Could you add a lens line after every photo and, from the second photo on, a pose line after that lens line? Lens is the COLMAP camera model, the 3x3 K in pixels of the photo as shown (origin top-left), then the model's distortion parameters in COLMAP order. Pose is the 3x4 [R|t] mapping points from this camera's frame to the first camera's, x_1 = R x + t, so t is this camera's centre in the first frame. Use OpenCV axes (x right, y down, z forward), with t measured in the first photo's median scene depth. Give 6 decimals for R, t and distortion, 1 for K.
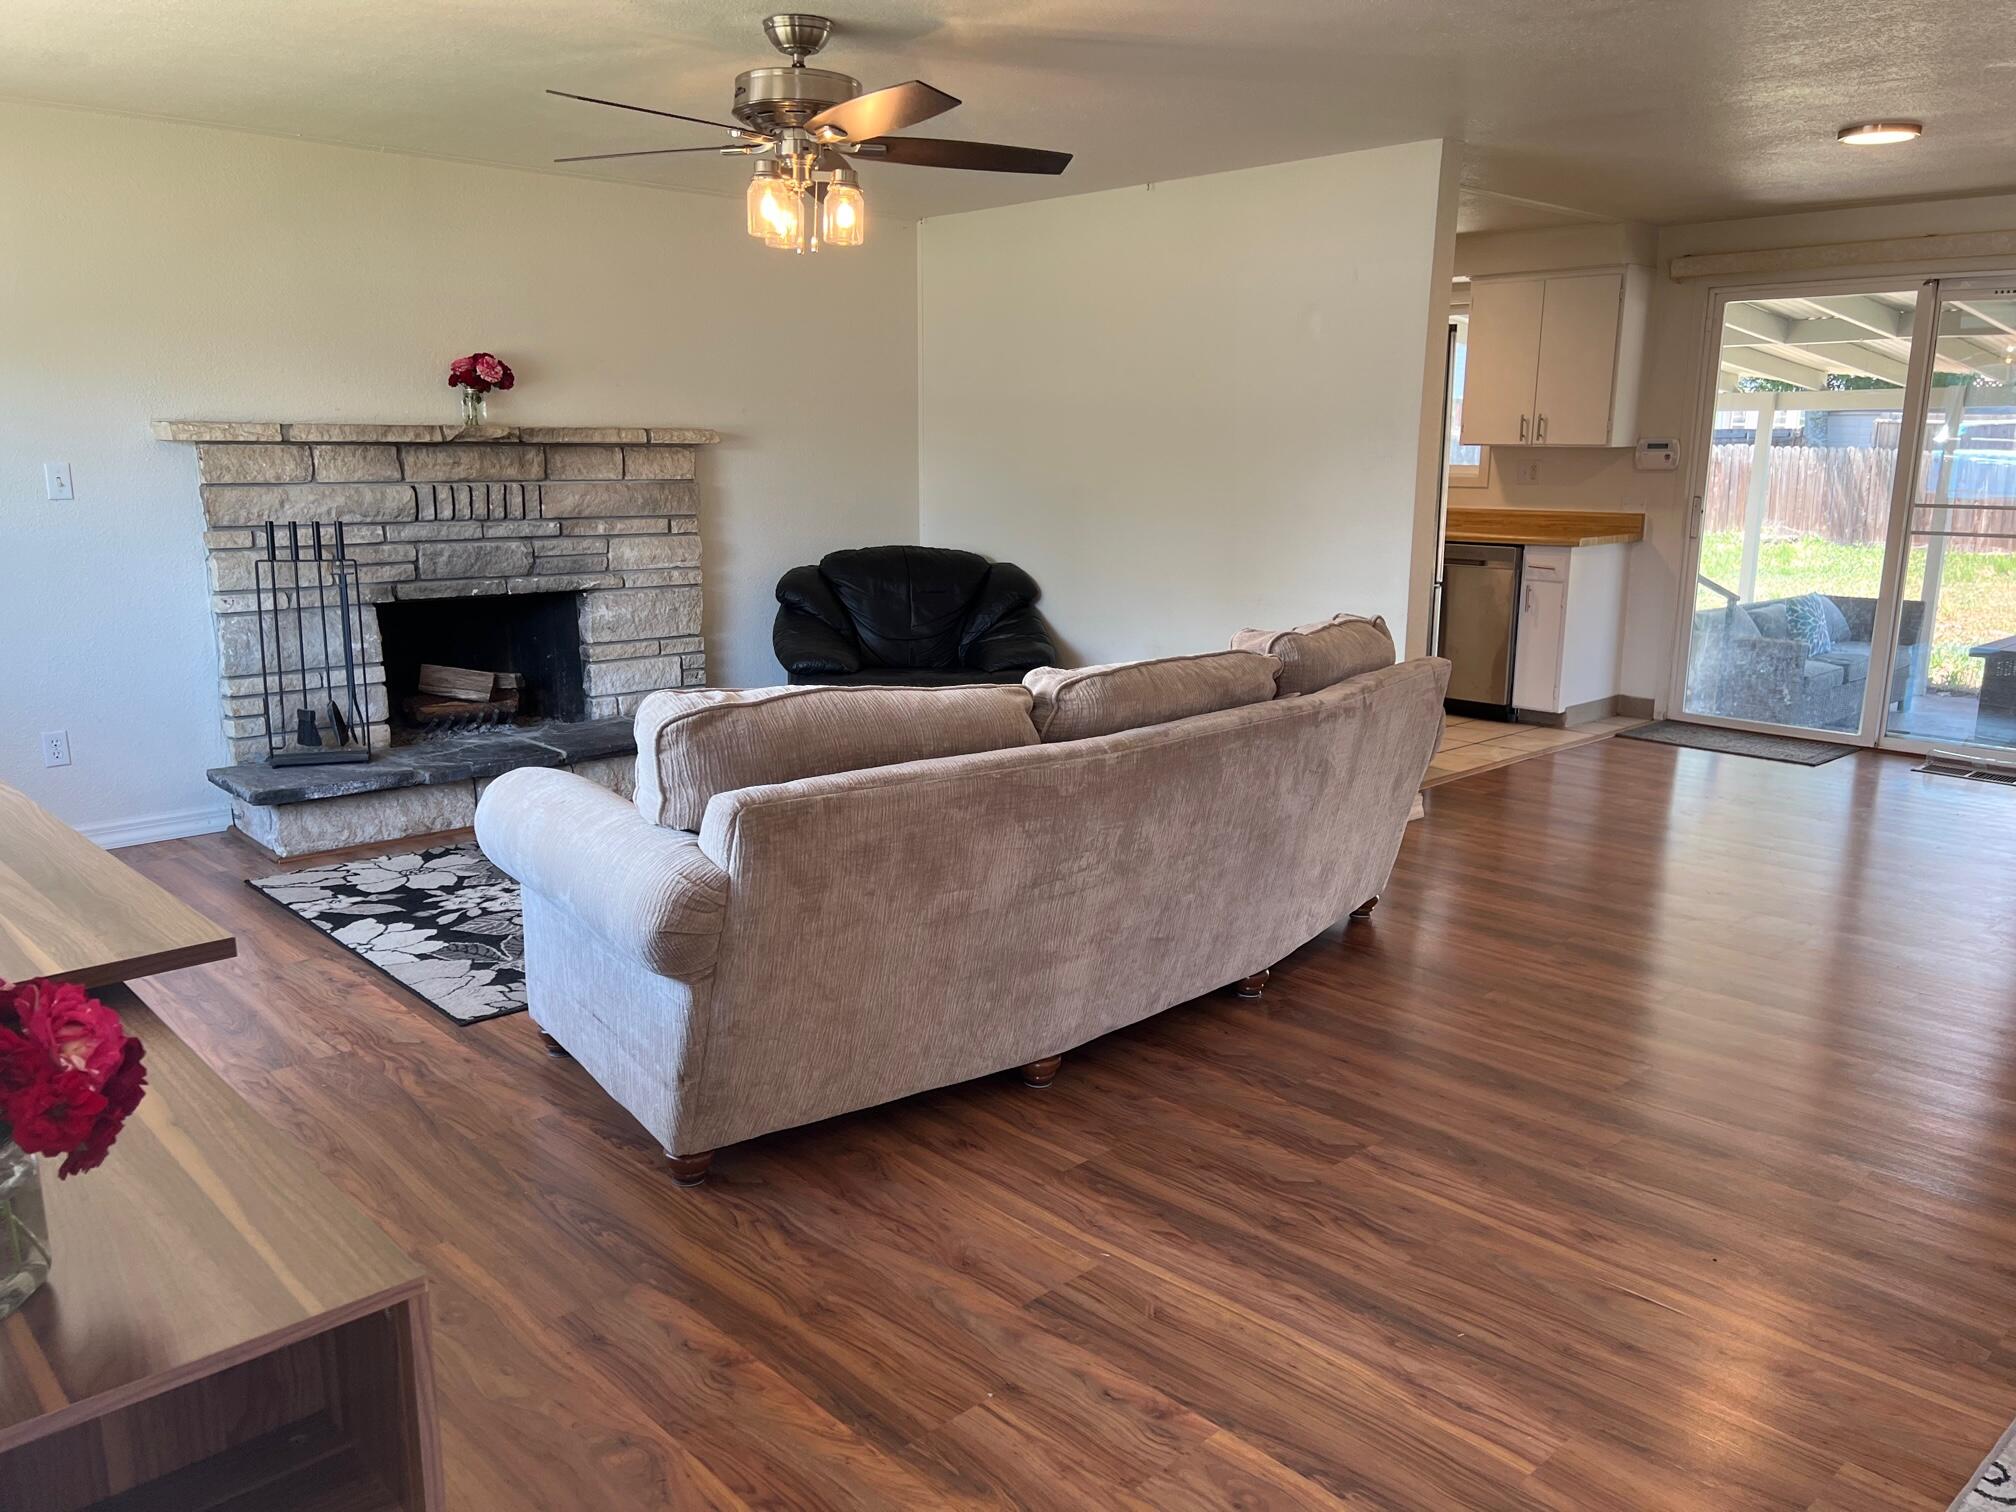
lens RADIAL K [[1504.5, 0, 999.2], [0, 1504.5, 759.7], [0, 0, 1]] dist [0.061358, -0.071247]
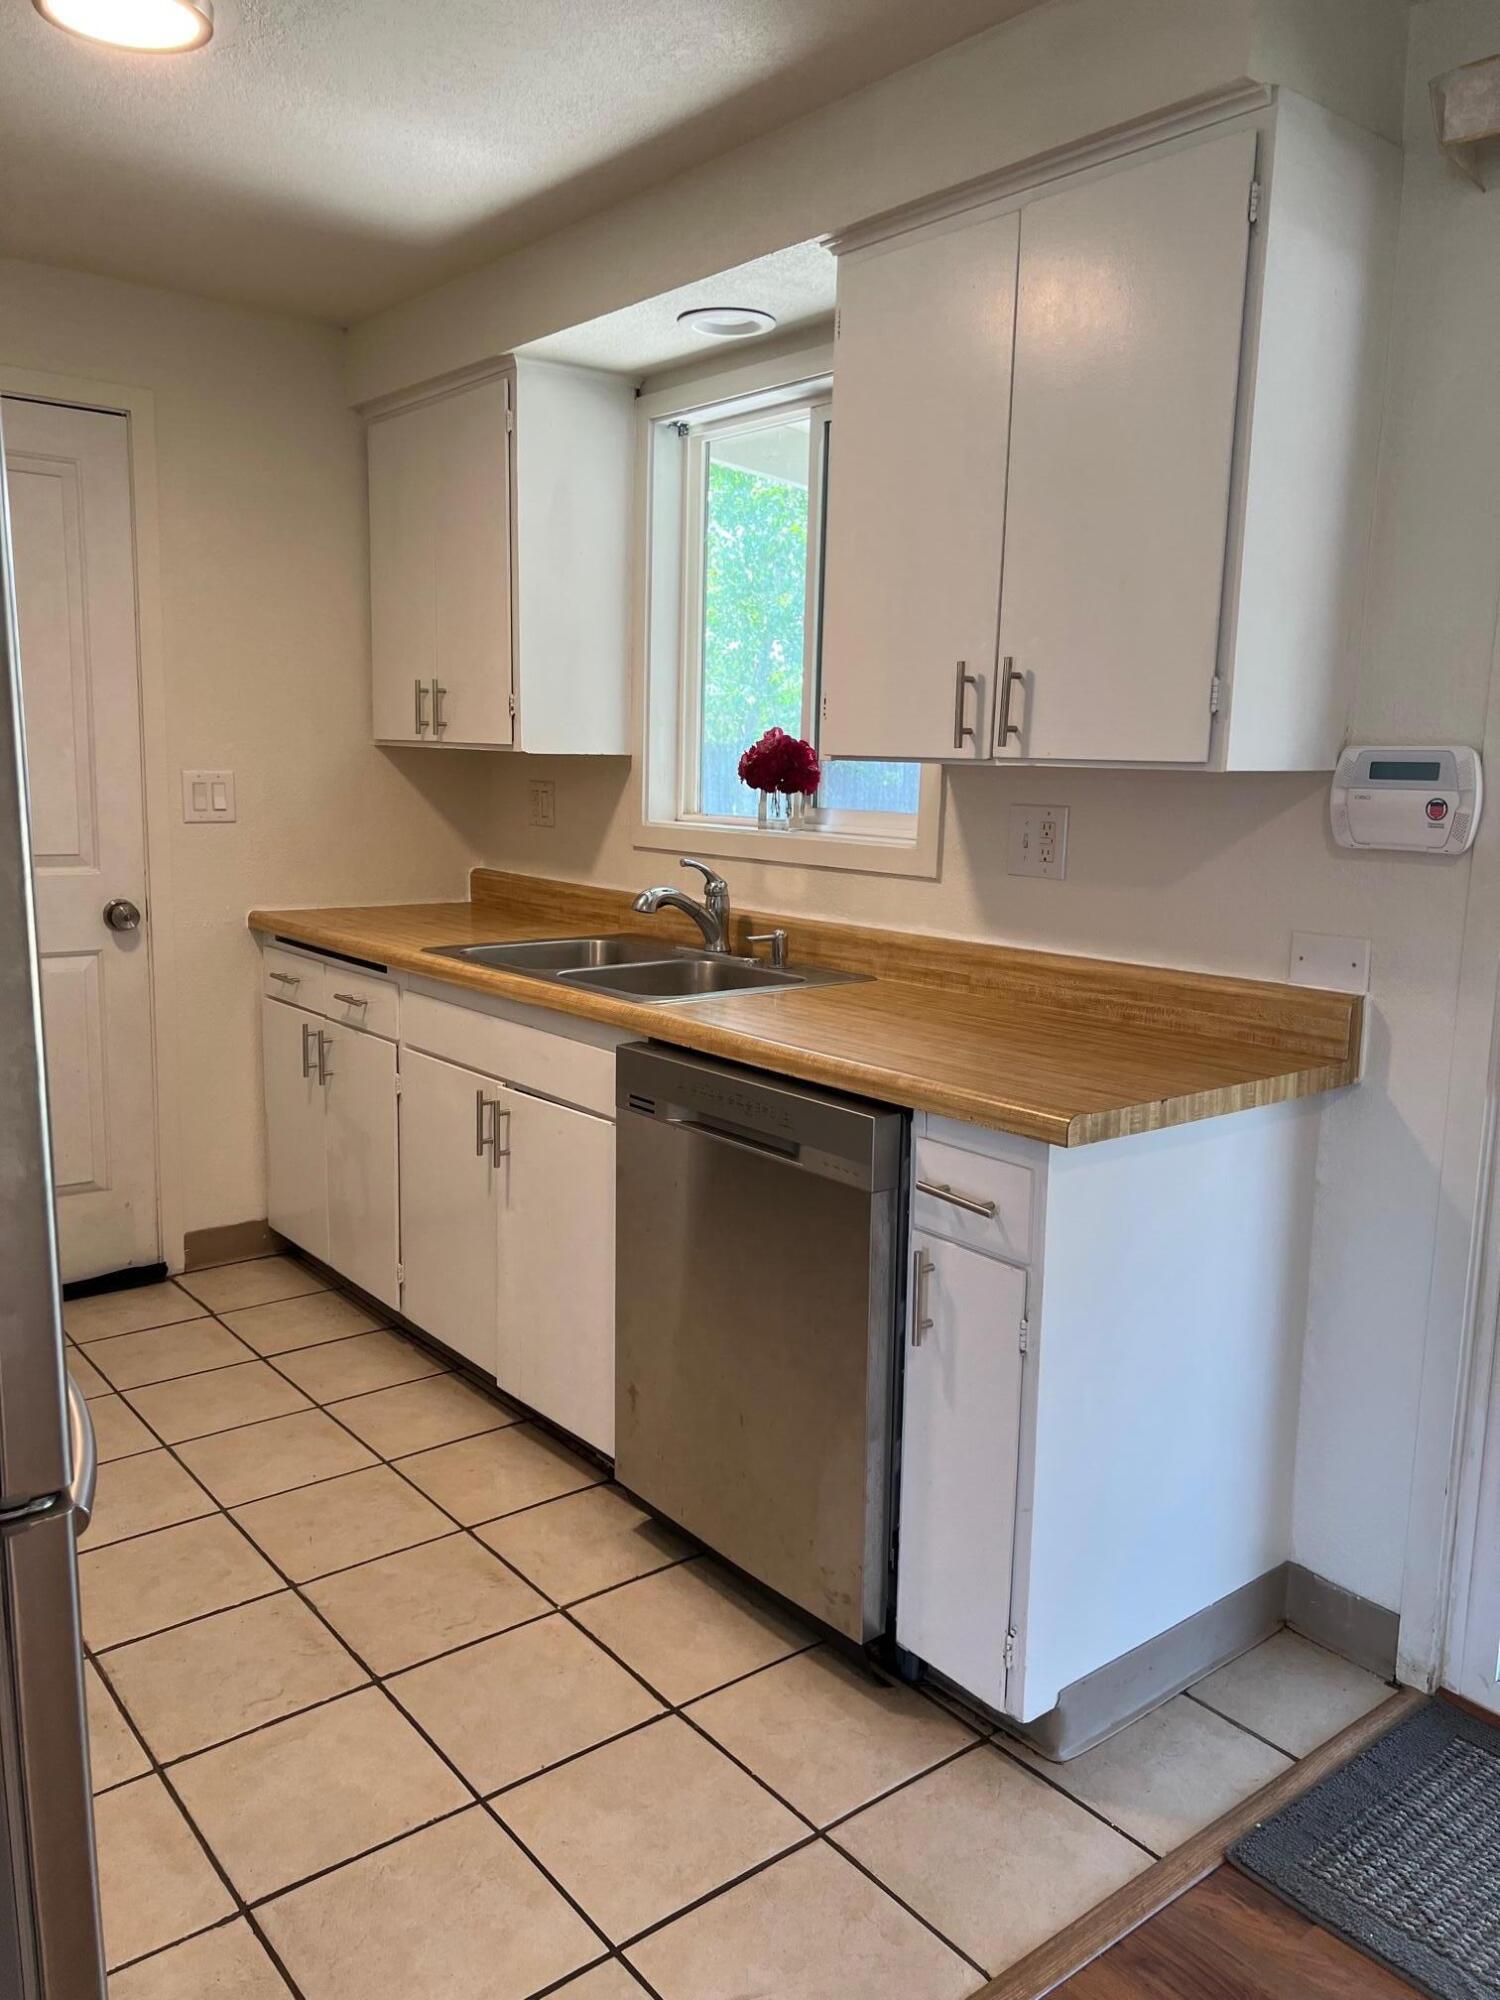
lens RADIAL K [[1492.6, 0, 739.9], [0, 1492.6, 989.4], [0, 0, 1]] dist [0.061358, -0.071247]
pose [[0.997562, 0.029087, -0.063433, 0.443809], [-0.032468, 0.998069, -0.052945, -0.197847], [0.061771, 0.054875, 0.996581, 0.962907]]
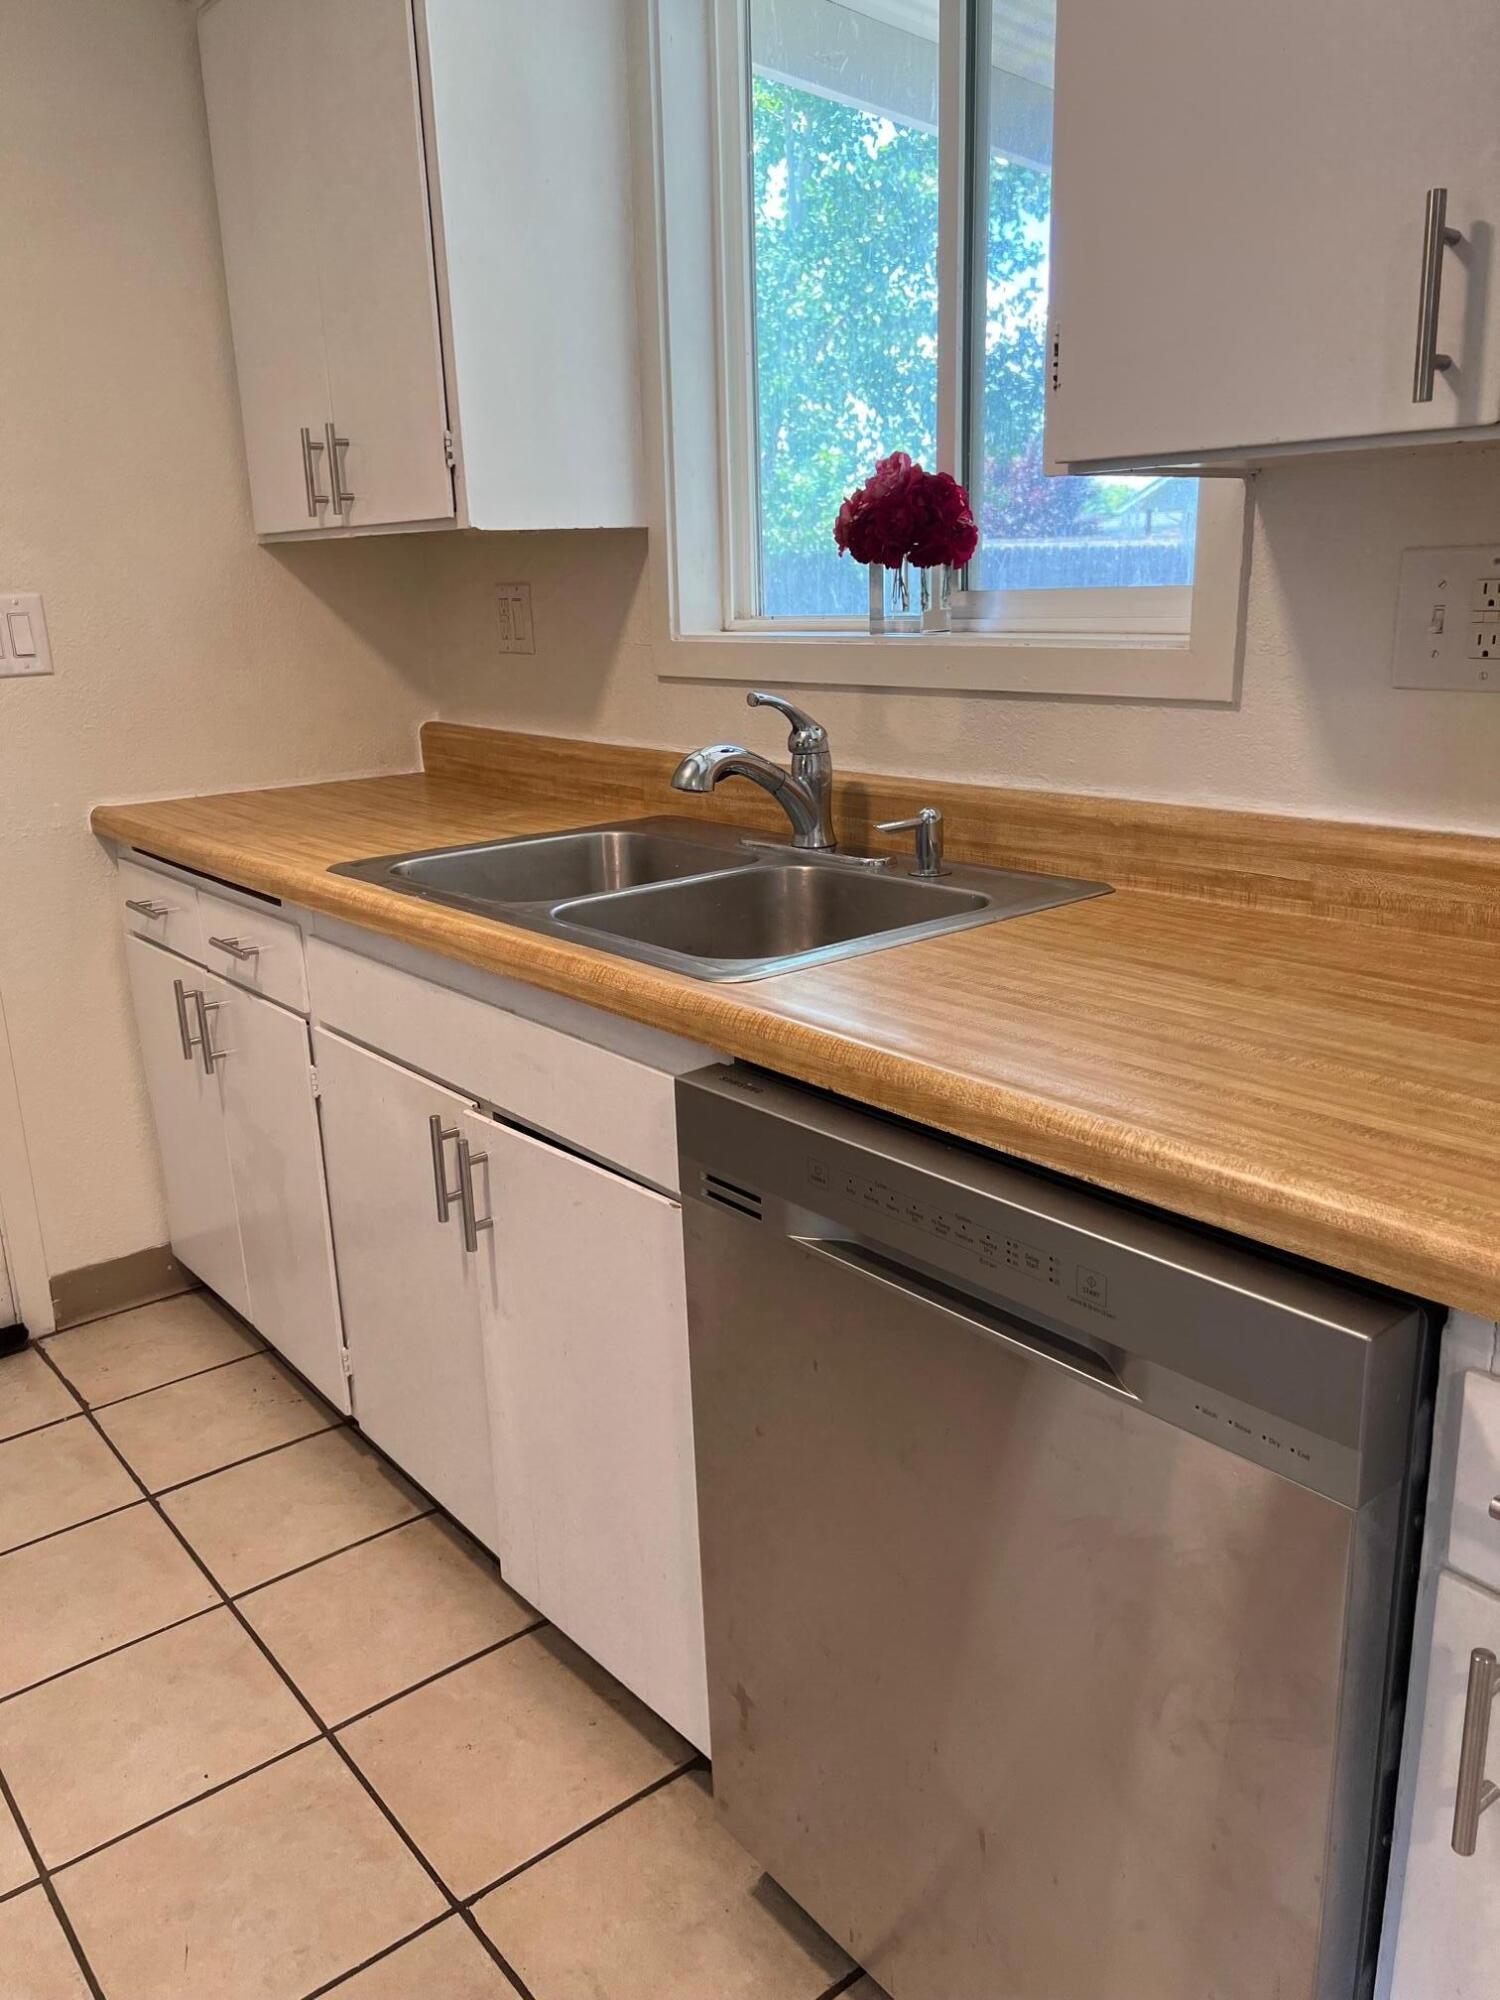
lens RADIAL K [[1492.6, 0, 724.2], [0, 1492.6, 996.4], [0, 0, 1]] dist [0.061358, -0.071247]
pose [[0.996645, -0.017432, -0.079965, 0.403597], [0.022749, 0.997555, 0.066075, -0.231798], [0.078618, -0.067672, 0.994605, 1.189560]]
